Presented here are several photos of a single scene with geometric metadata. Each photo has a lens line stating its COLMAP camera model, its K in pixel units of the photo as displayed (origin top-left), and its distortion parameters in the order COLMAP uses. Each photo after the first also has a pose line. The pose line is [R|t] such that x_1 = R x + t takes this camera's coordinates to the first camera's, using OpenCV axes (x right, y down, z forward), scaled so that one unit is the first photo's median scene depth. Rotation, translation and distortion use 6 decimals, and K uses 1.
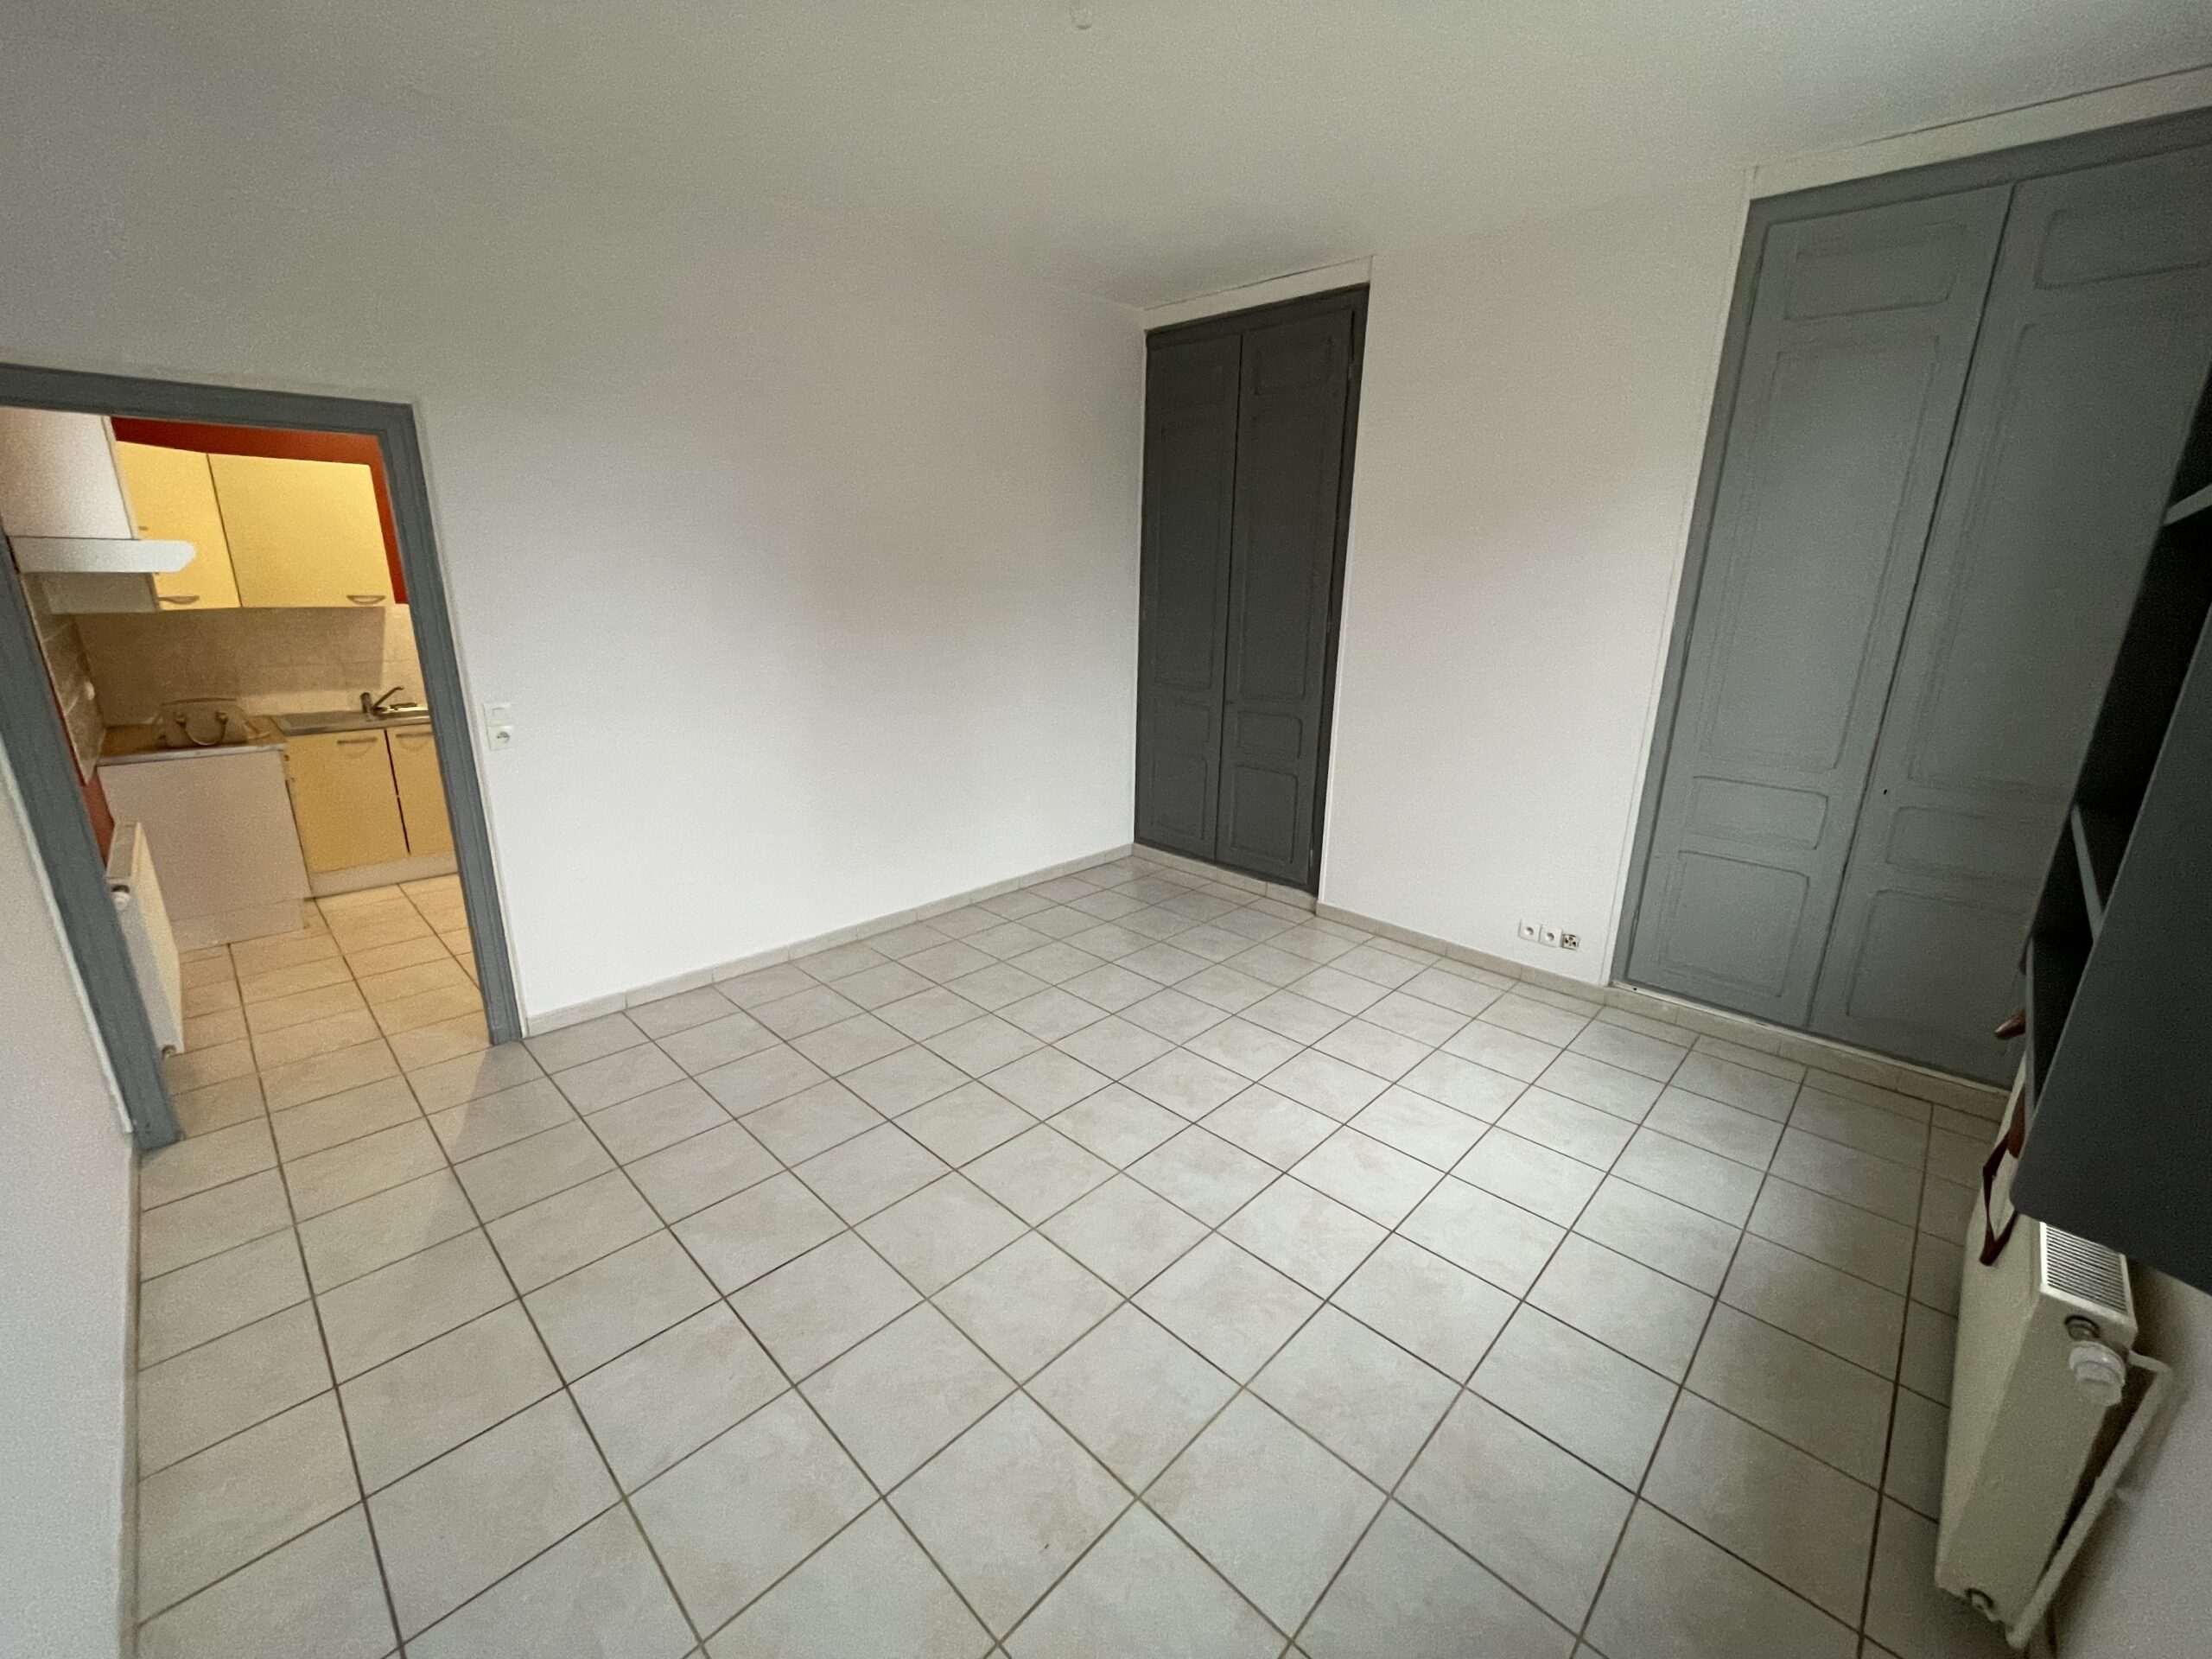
lens RADIAL K [[898.9, 0, 1105.6], [0, 898.9, 826.3], [0, 0, 1]] dist [-0.002322, -0.000660]
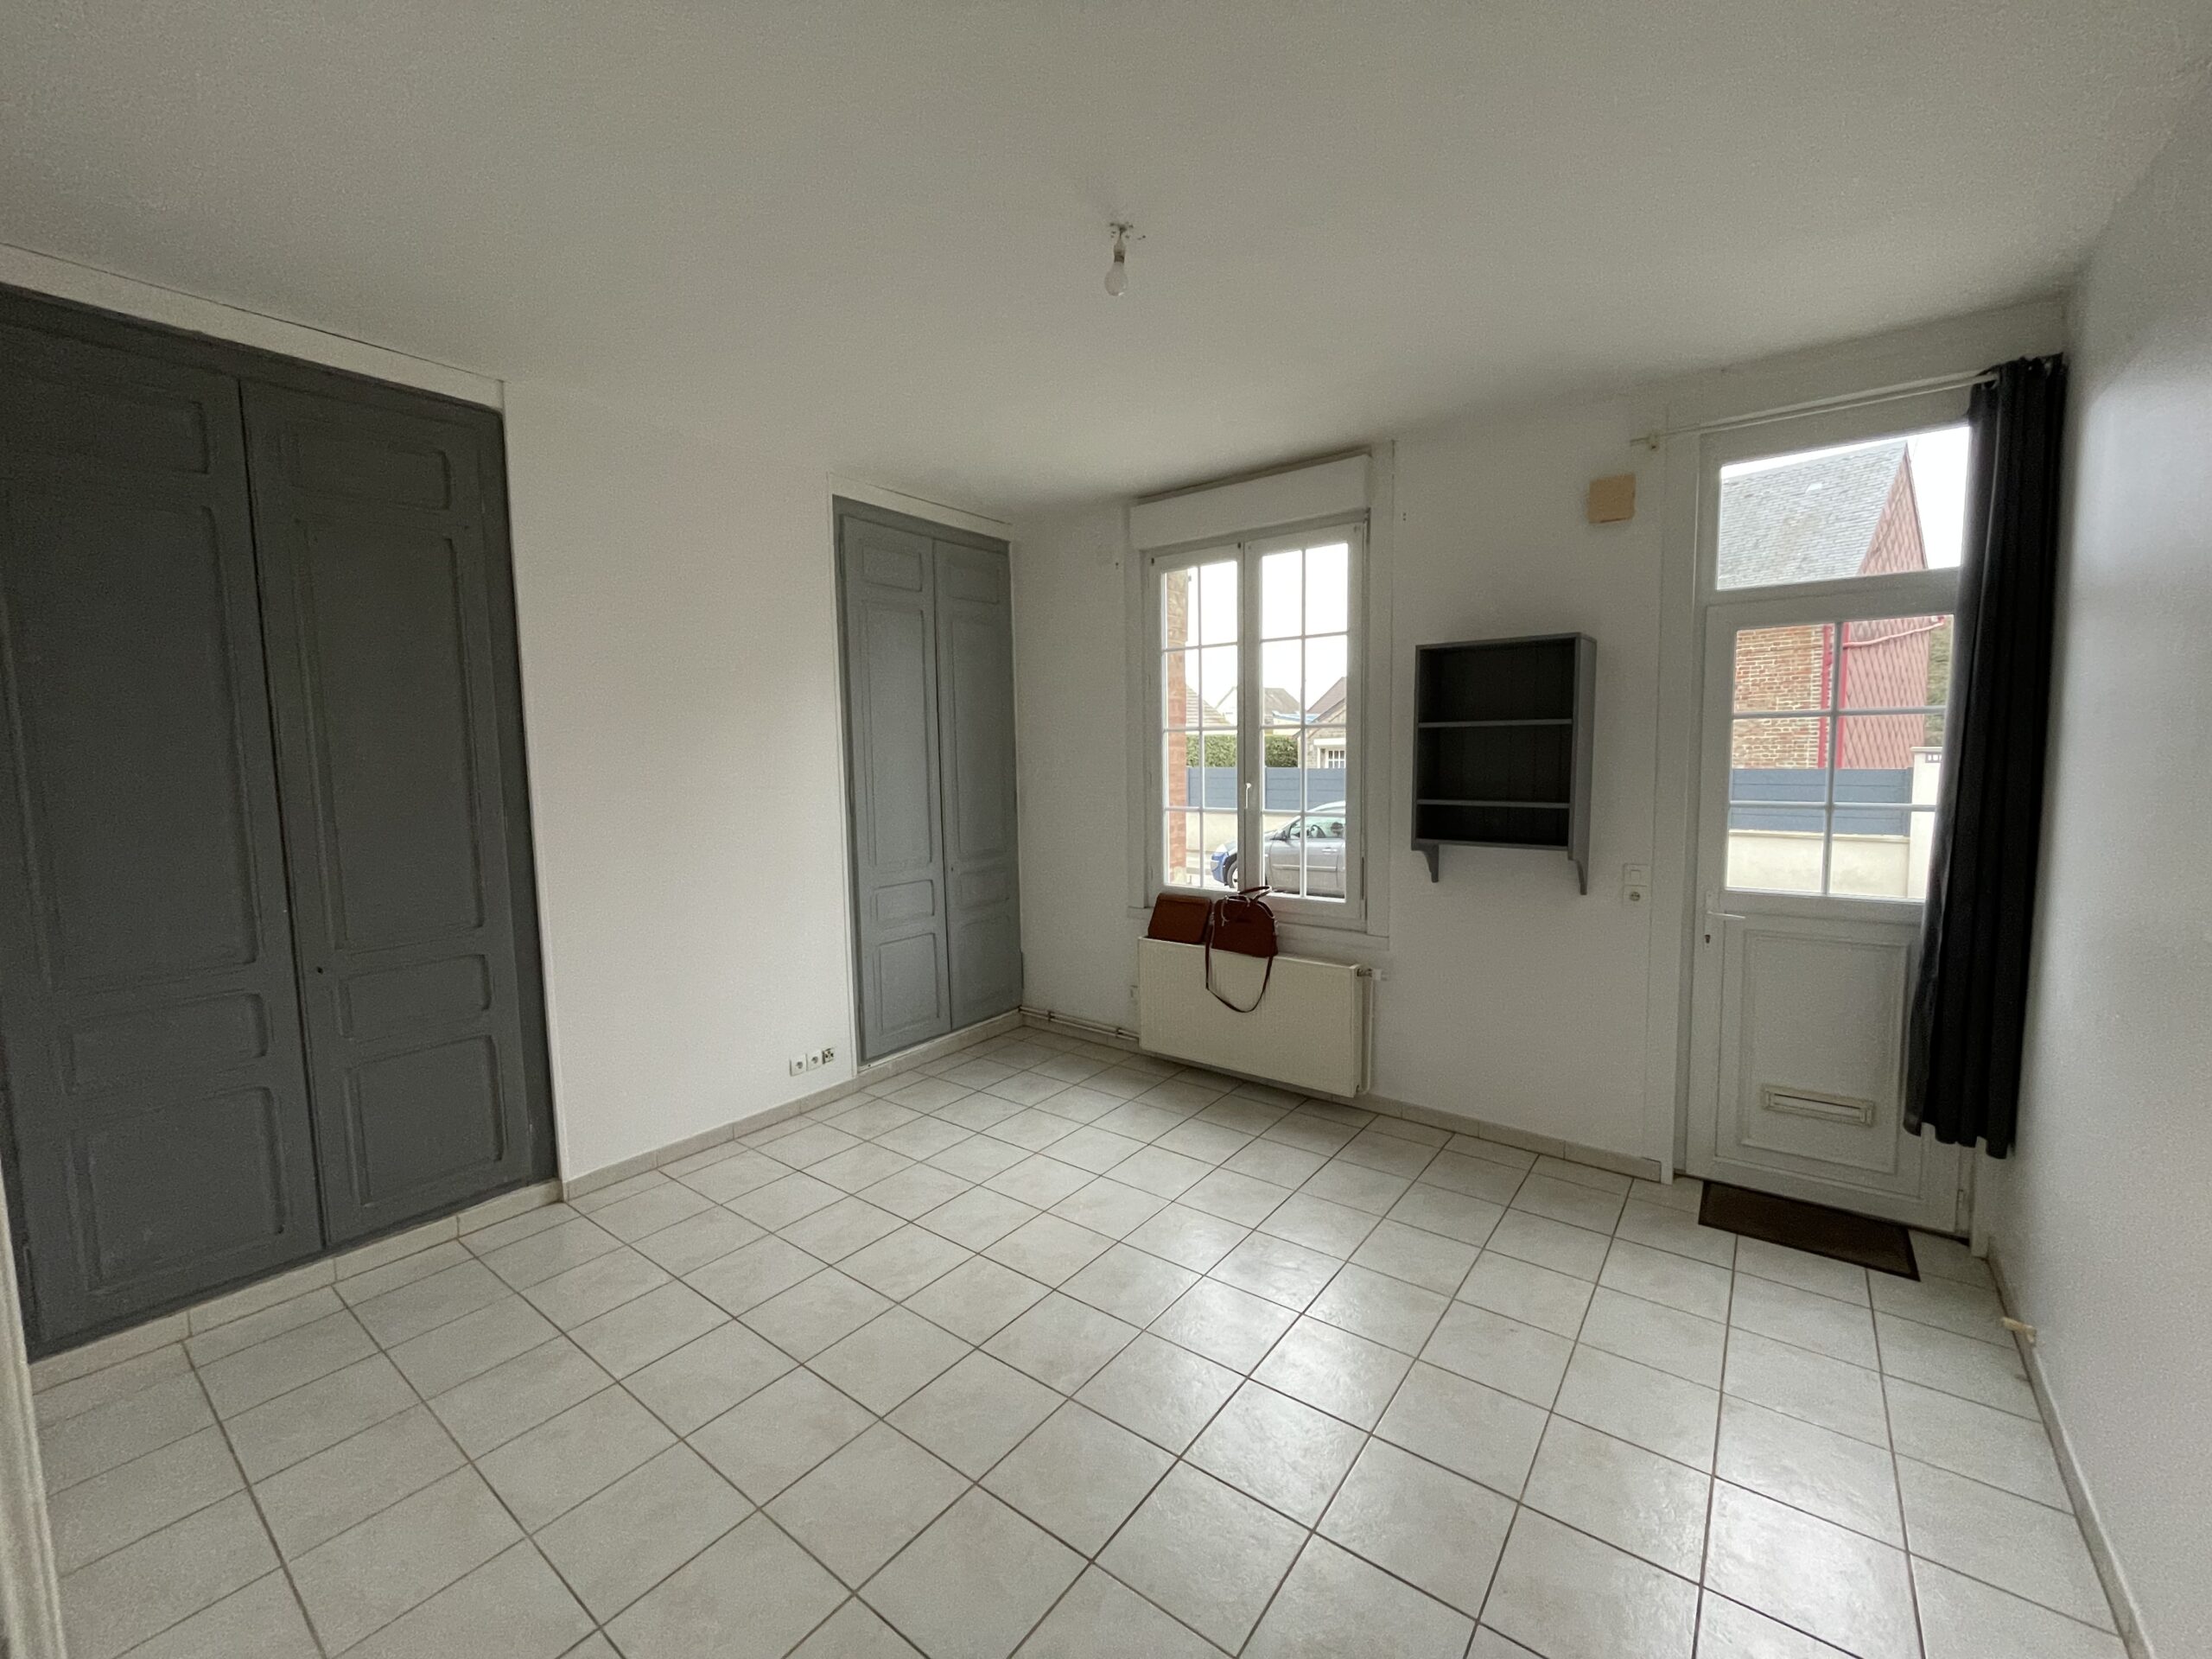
lens RADIAL K [[898.9, 0, 1105.6], [0, 898.9, 826.3], [0, 0, 1]] dist [-0.002322, -0.000660]
pose [[-0.119875, -0.105828, 0.987132, -0.844629], [0.284031, 0.949086, 0.136241, -0.275984], [-0.951292, 0.296708, -0.083713, 0.895342]]
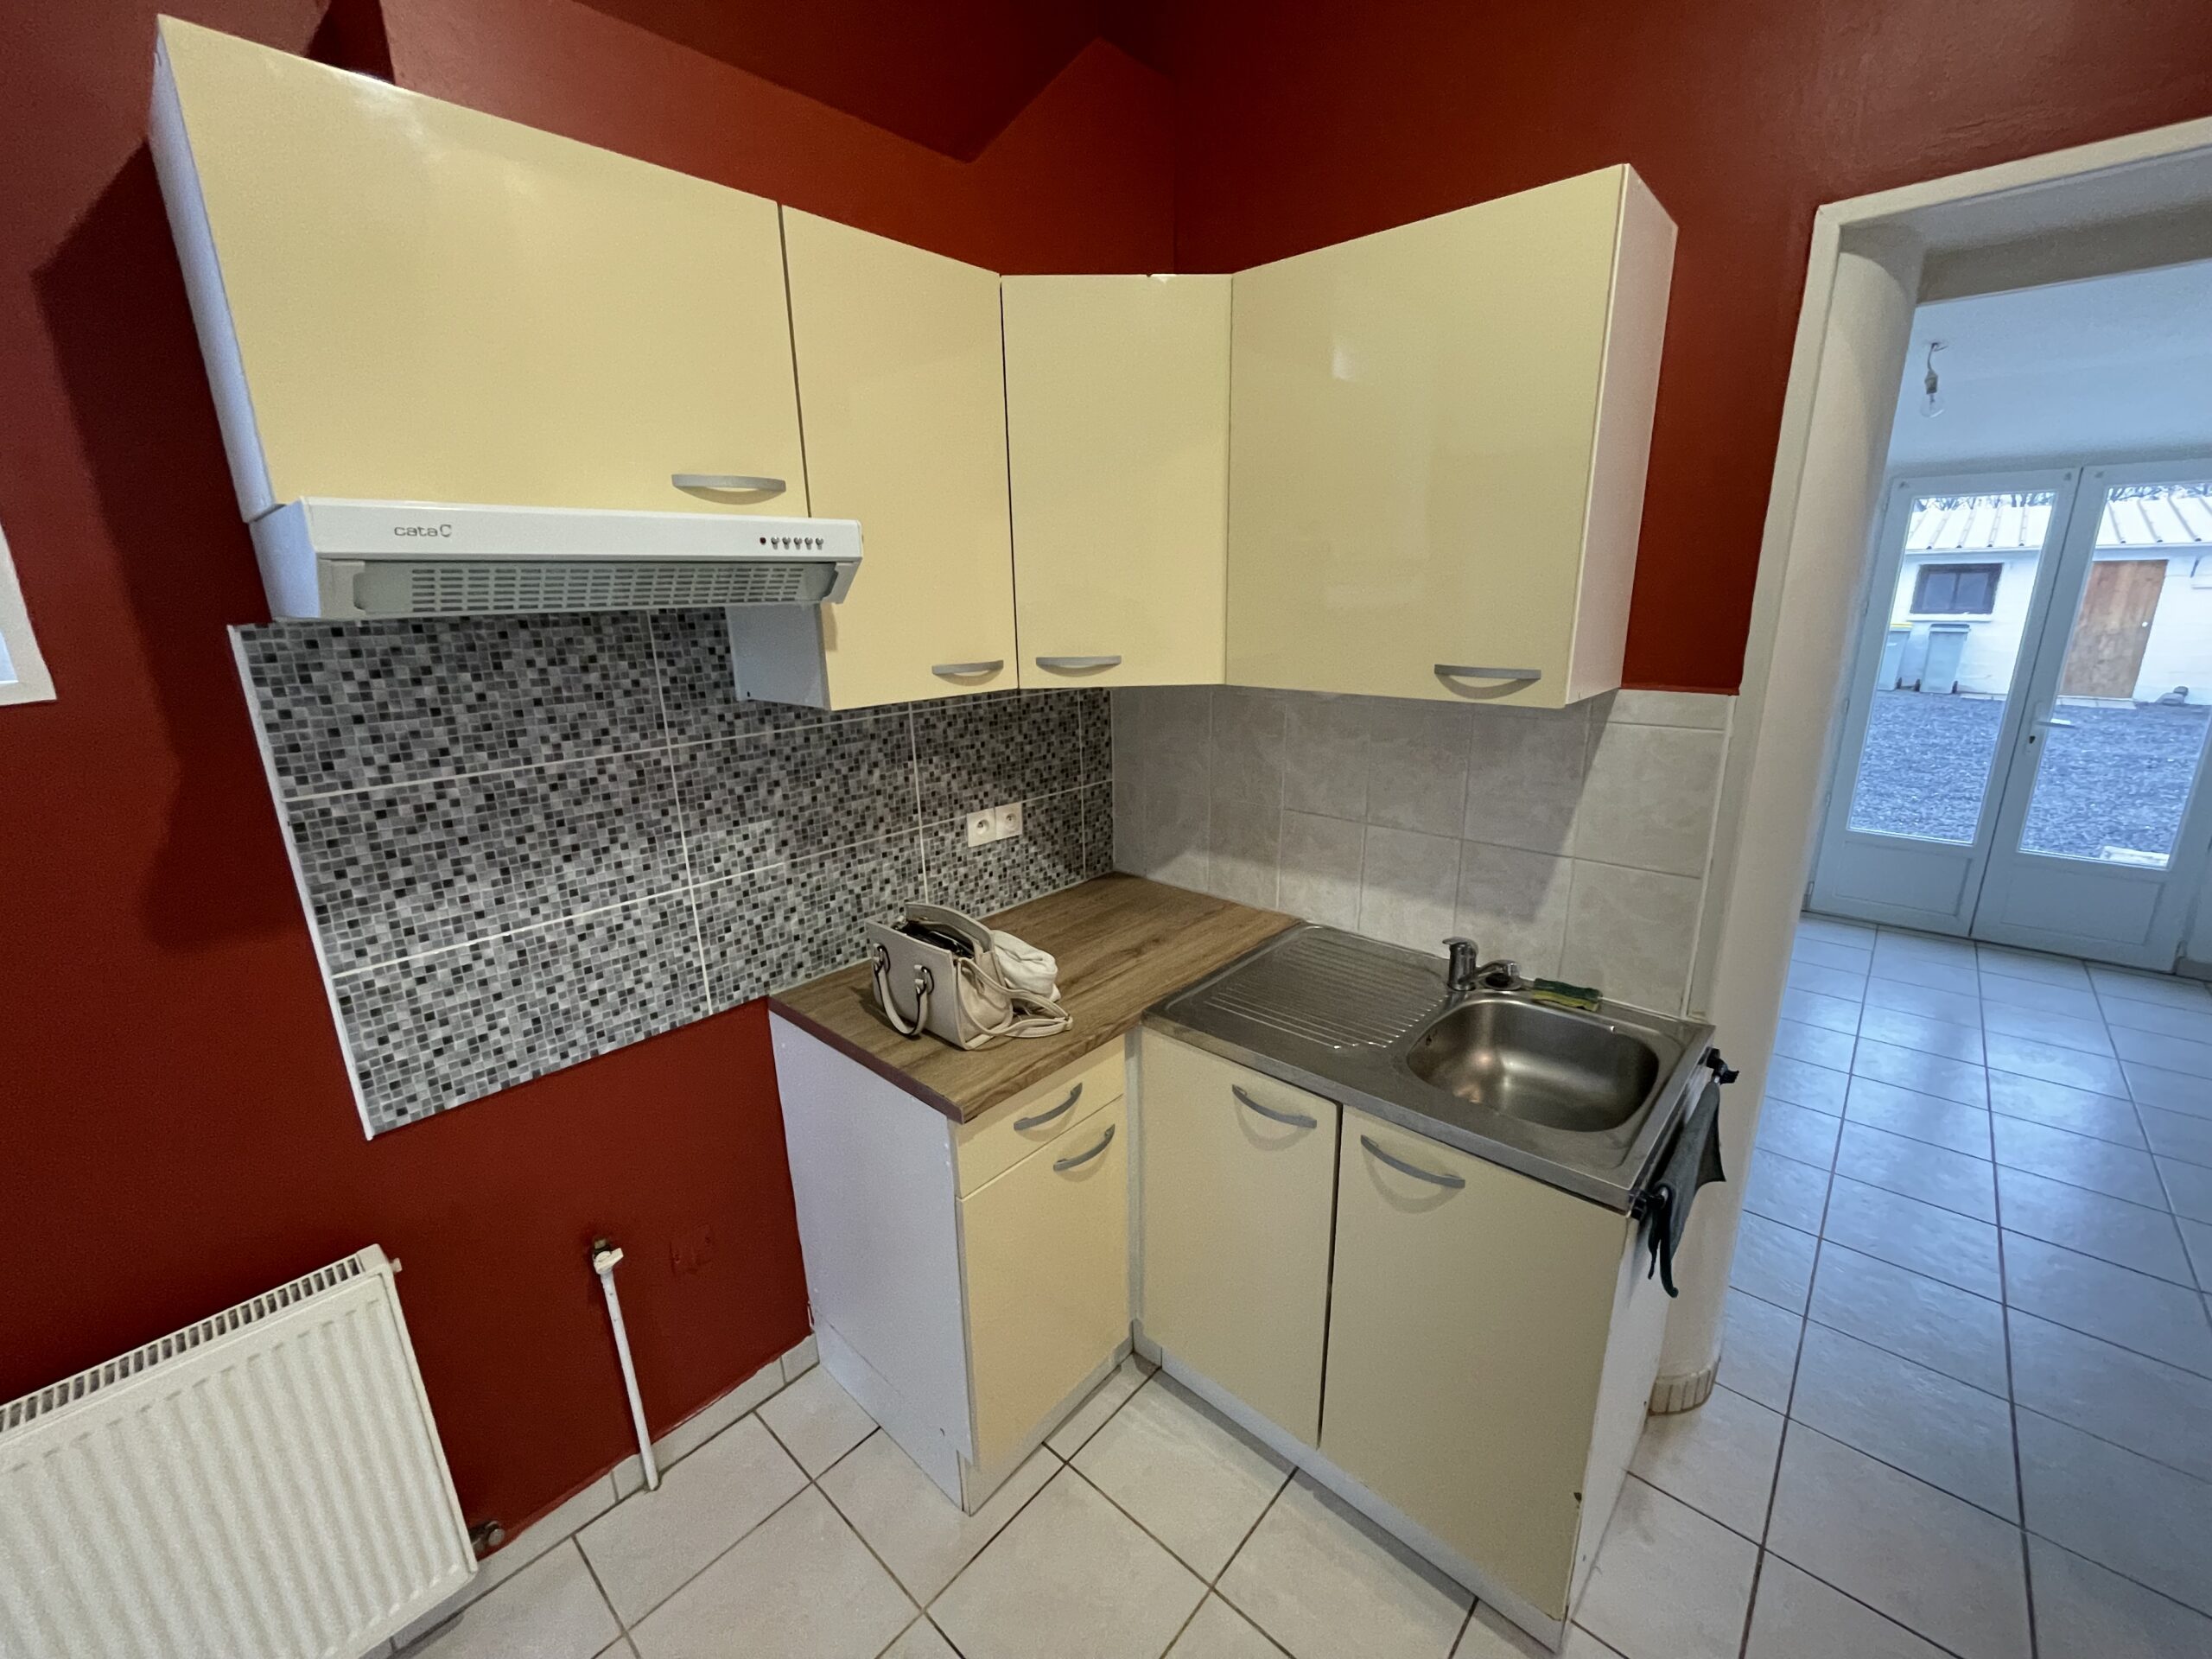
lens RADIAL K [[898.9, 0, 1105.6], [0, 898.9, 826.3], [0, 0, 1]] dist [-0.002322, -0.000660]
pose [[0.040298, 0.241393, -0.969590, -0.035149], [-0.250345, 0.941867, 0.224086, -0.016173], [0.967318, 0.233702, 0.098387, 0.057278]]
